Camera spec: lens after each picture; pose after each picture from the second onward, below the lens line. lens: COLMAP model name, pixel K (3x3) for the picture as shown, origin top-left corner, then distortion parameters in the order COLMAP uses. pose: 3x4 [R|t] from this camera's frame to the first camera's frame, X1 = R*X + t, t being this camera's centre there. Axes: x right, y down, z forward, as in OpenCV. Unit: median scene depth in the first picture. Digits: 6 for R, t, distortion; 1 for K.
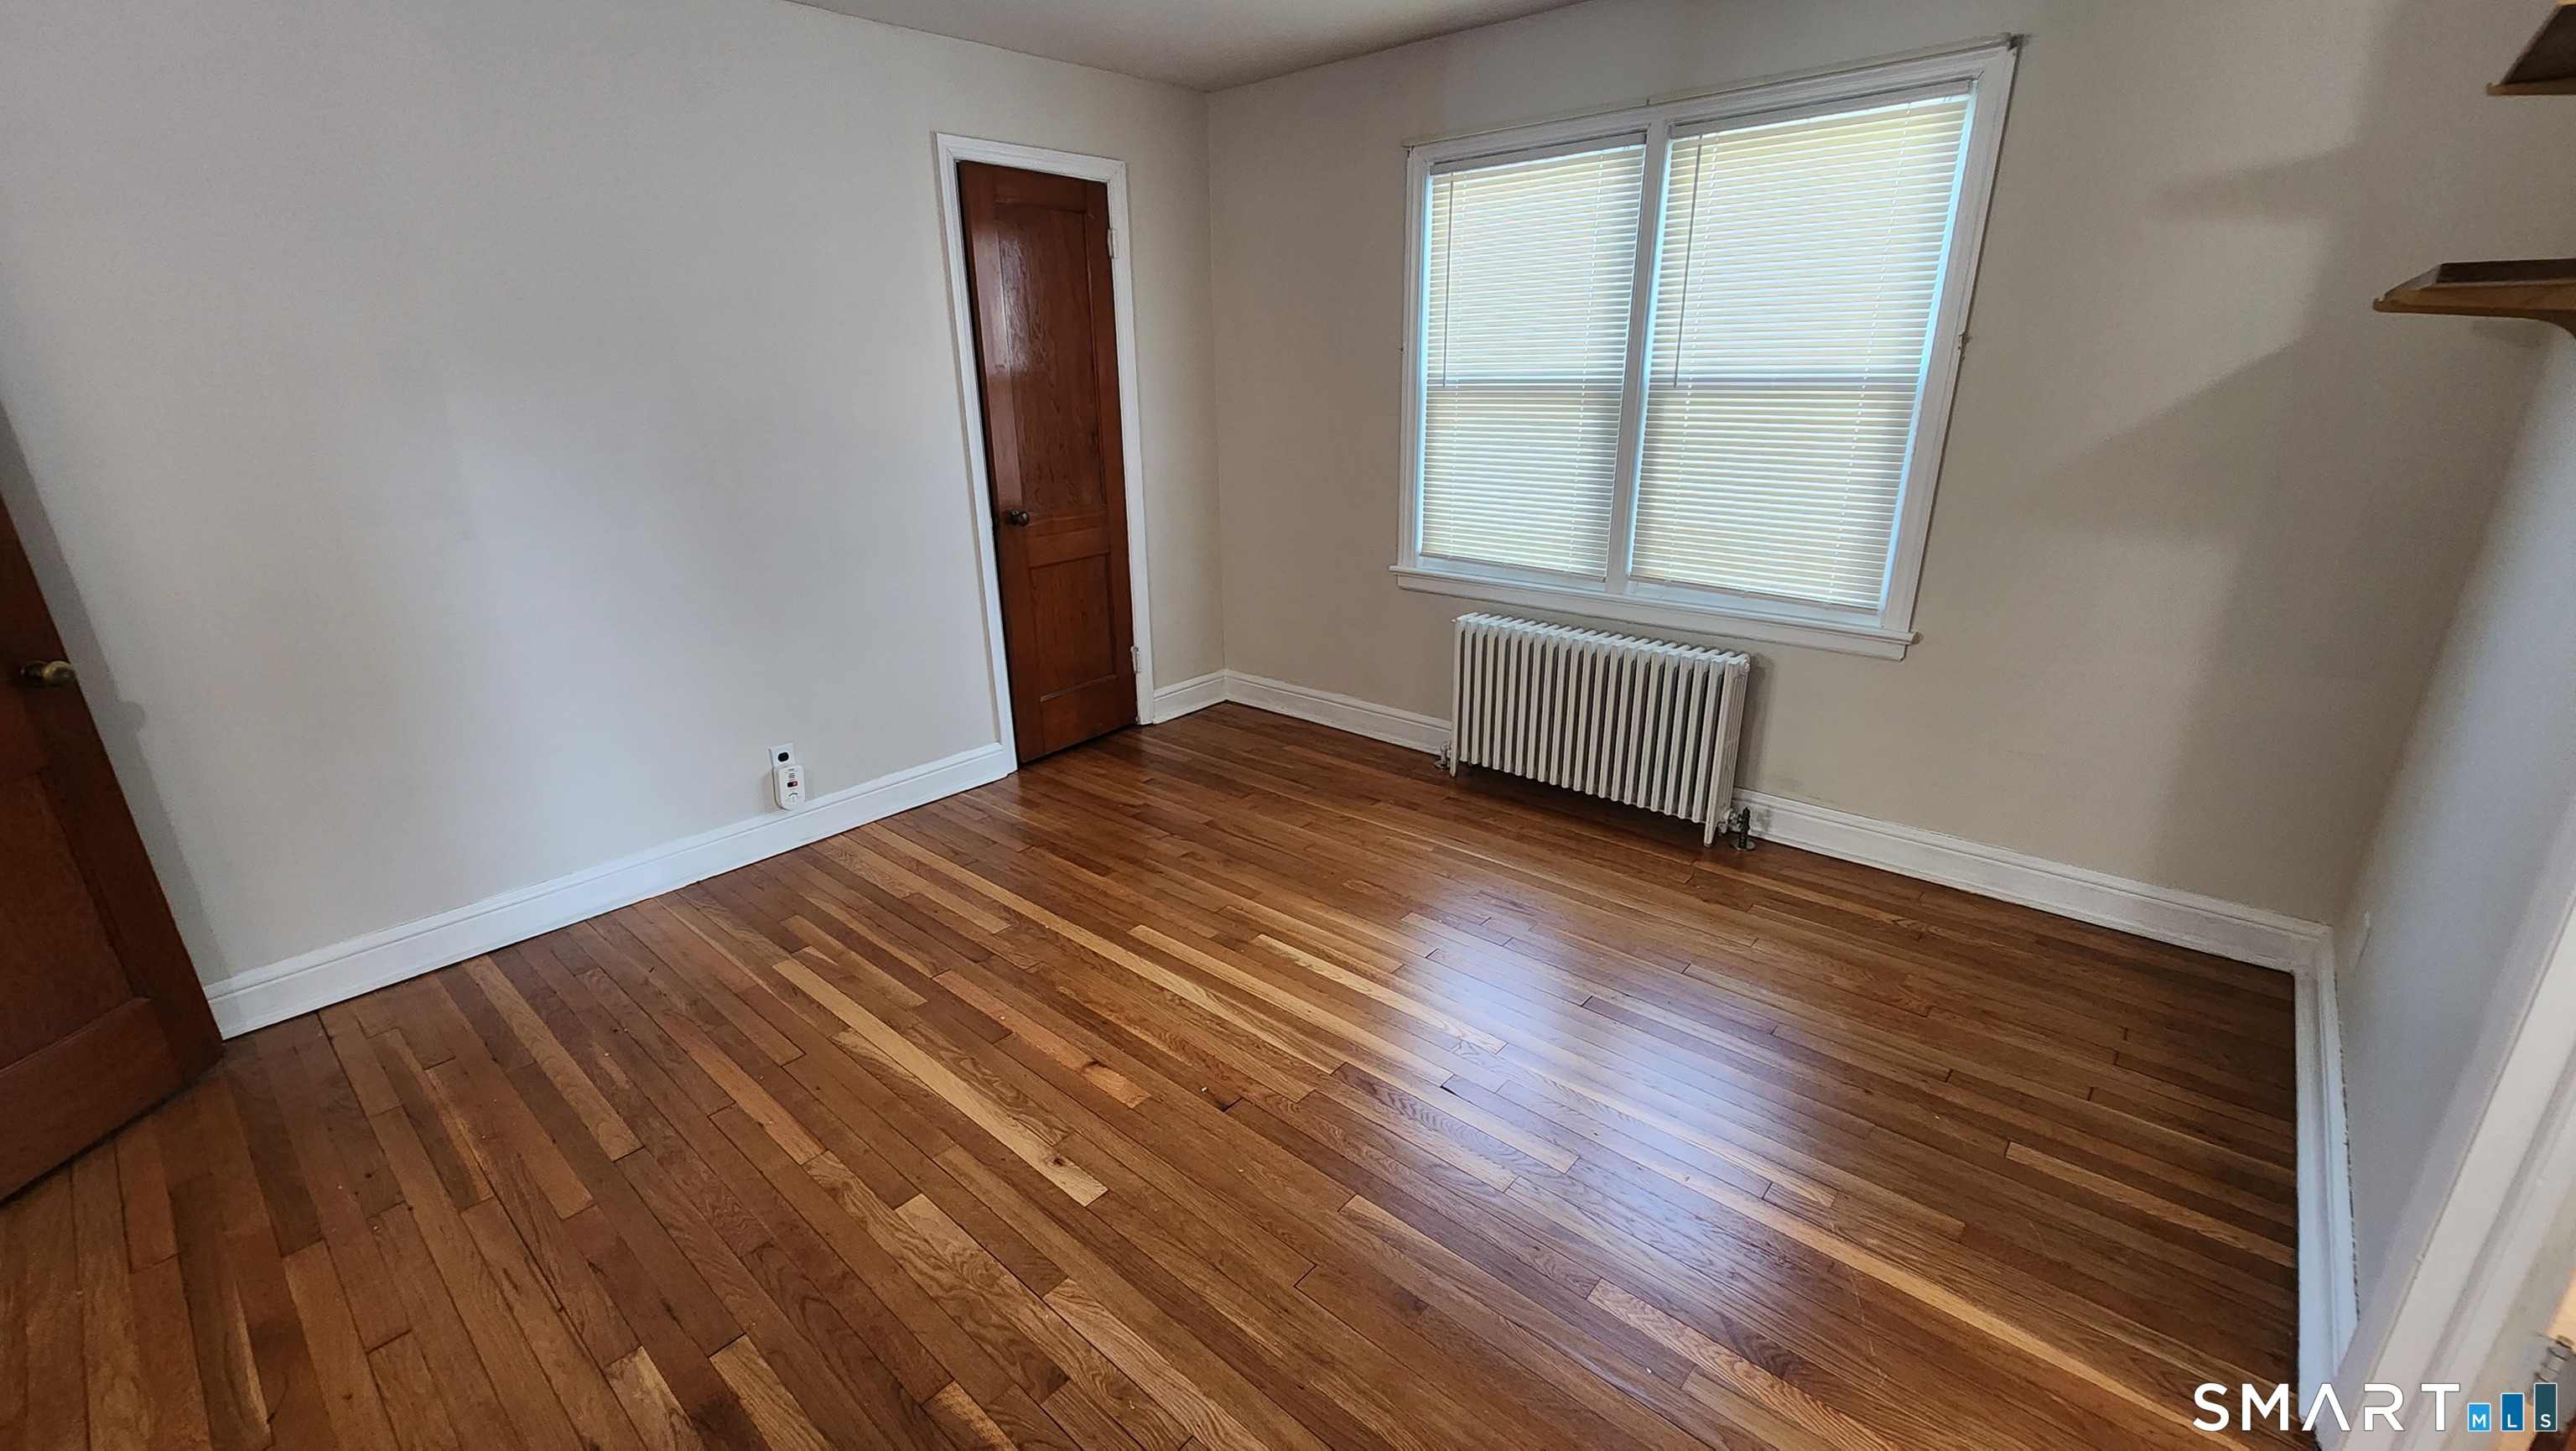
lens RADIAL K [[1061.4, 0, 1293.9], [0, 1061.4, 735.7], [0, 0, 1]] dist [0.000889, 0.000272]
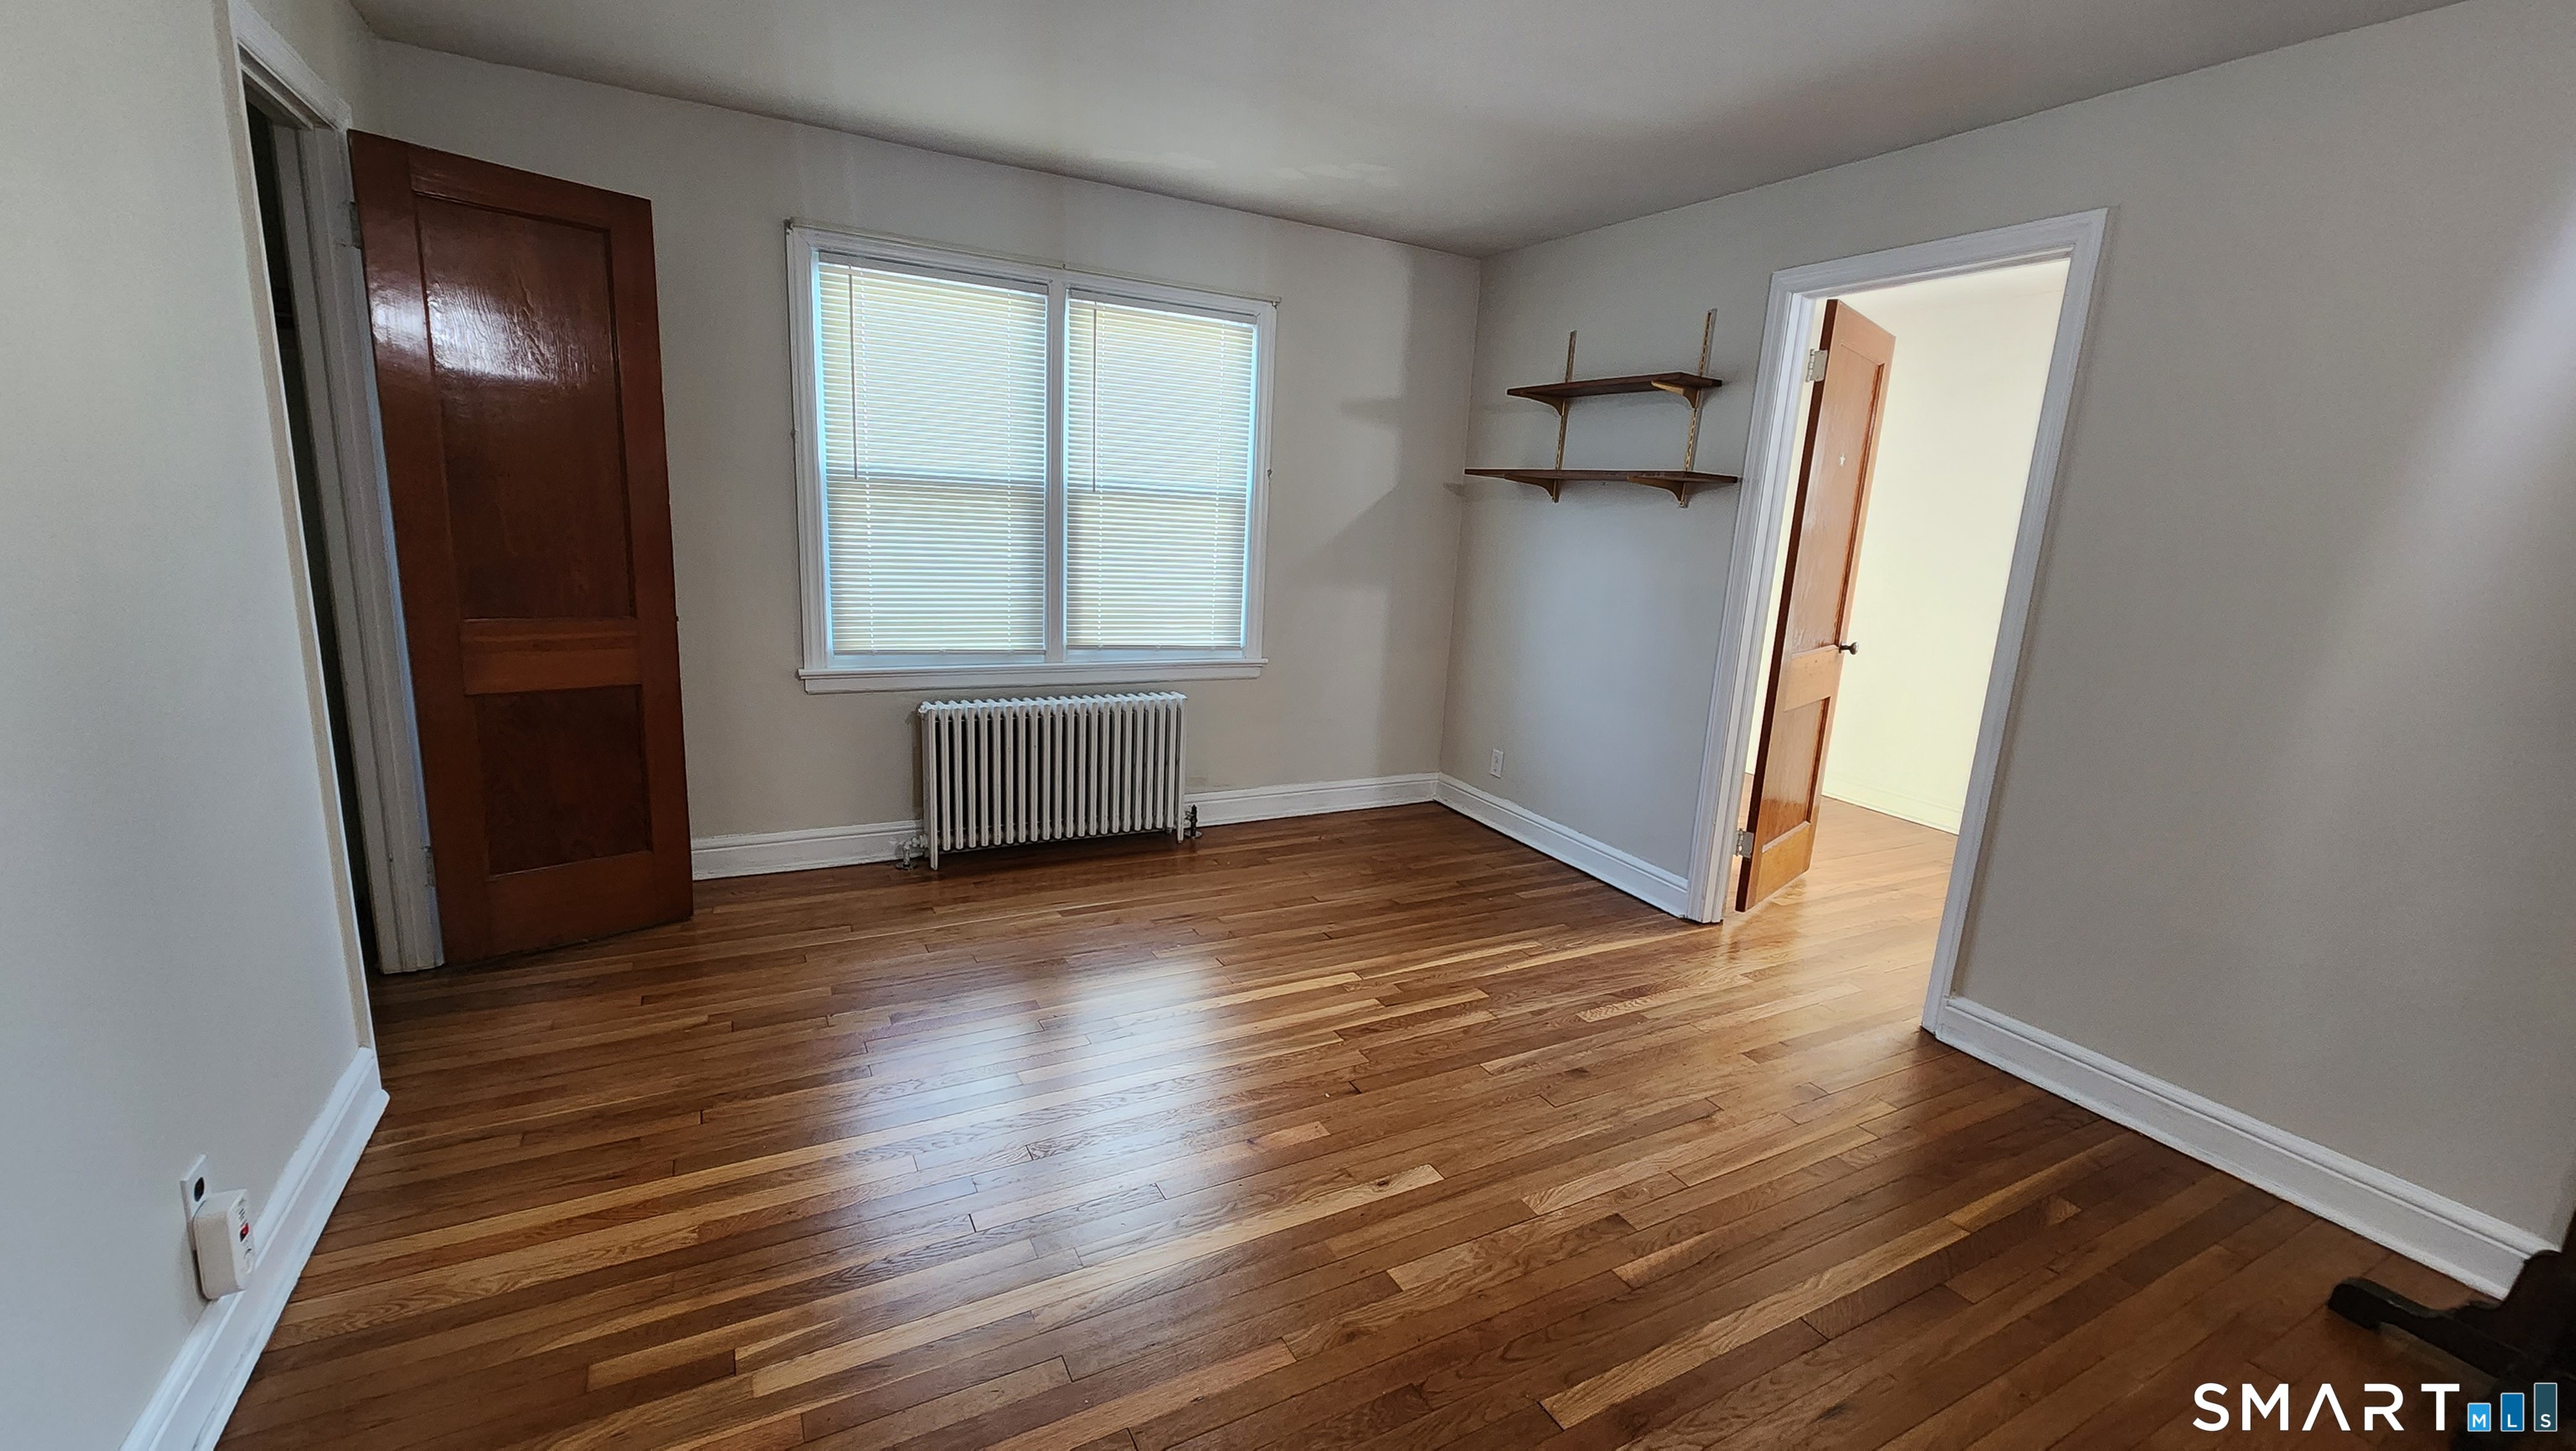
lens RADIAL K [[1059.7, 0, 1294.3], [0, 1059.7, 732.1], [0, 0, 1]] dist [-0.002244, -0.000146]
pose [[0.340272, -0.160945, 0.926451, -0.730097], [0.252861, 0.964614, 0.074702, -0.086026], [-0.905691, 0.208844, 0.368927, 0.372664]]
